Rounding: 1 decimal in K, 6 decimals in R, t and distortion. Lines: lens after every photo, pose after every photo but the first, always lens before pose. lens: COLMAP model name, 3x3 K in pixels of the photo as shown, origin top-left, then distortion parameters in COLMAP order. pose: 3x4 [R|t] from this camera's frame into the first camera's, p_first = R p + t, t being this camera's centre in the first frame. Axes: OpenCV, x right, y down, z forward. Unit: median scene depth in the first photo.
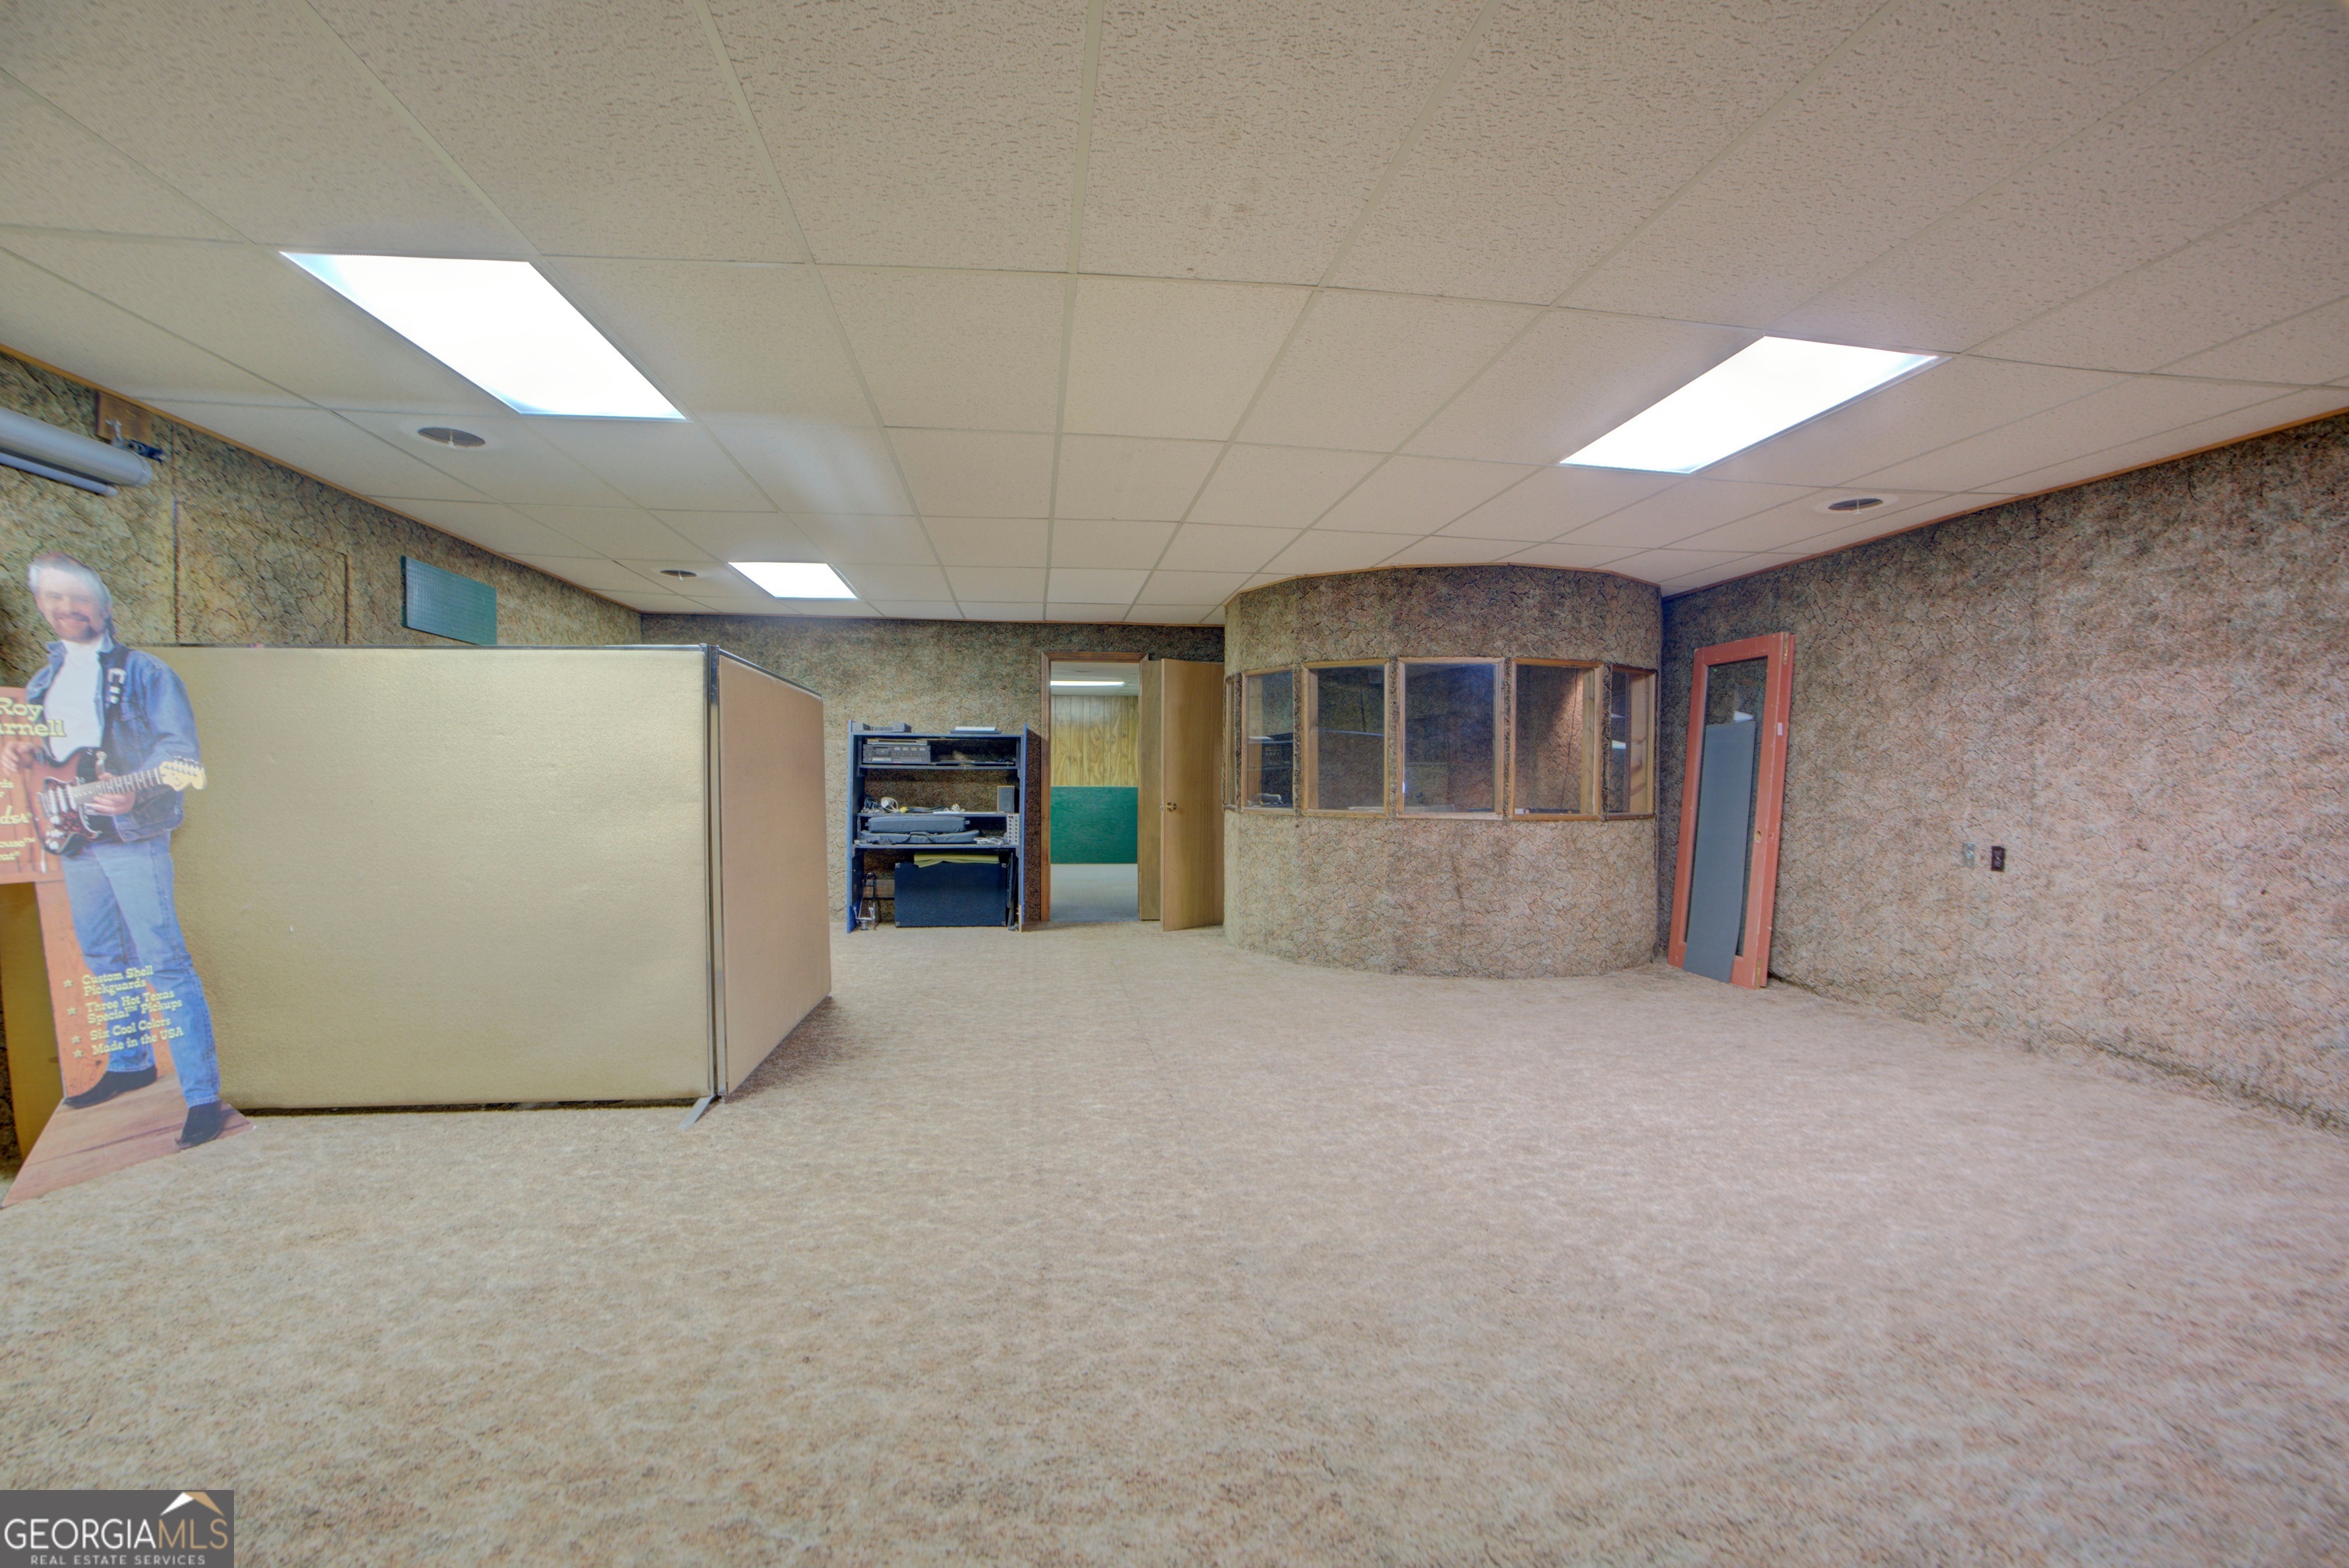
lens RADIAL K [[1064.5, 0, 1199.8], [0, 1064.5, 801.7], [0, 0, 1]] dist [-0.047495, 0.010807]
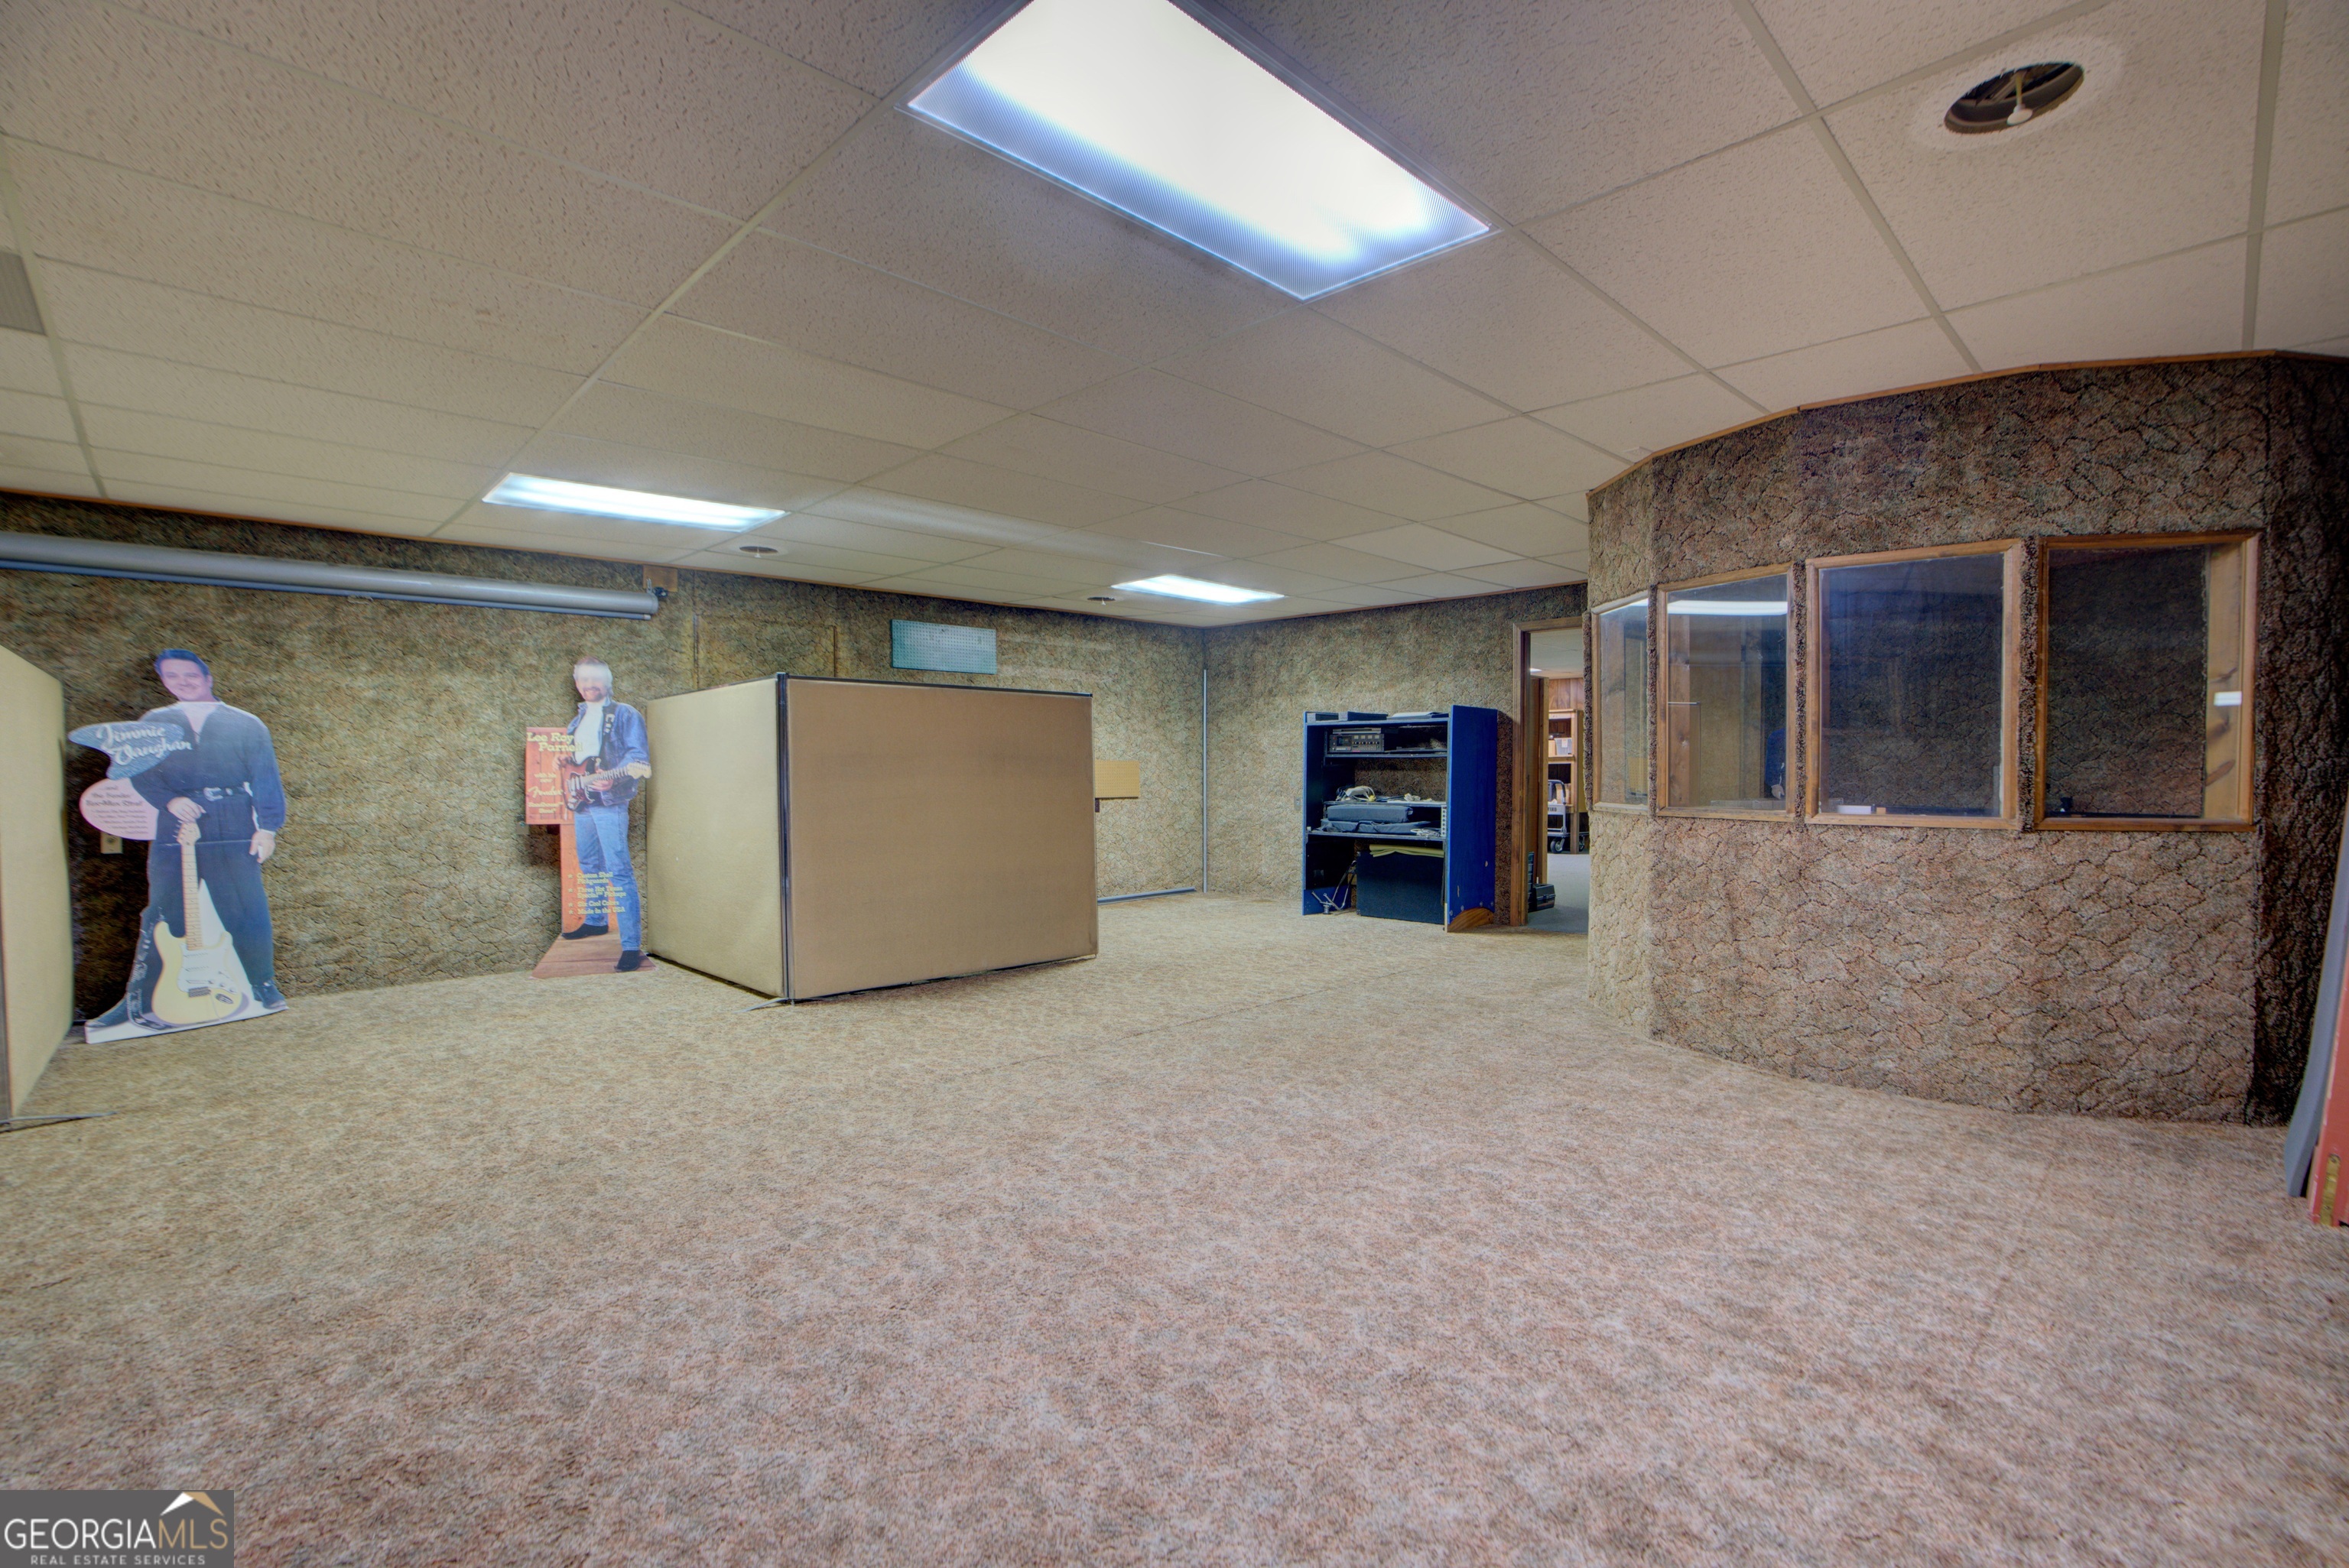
lens RADIAL K [[1064.5, 0, 1156.4], [0, 1064.5, 797.2], [0, 0, 1]] dist [-0.047495, 0.010807]
pose [[0.594936, 0.010972, -0.803698, 0.509073], [-0.008631, 0.999936, 0.007262, 0.001076], [0.803727, 0.002617, 0.594992, 0.304575]]
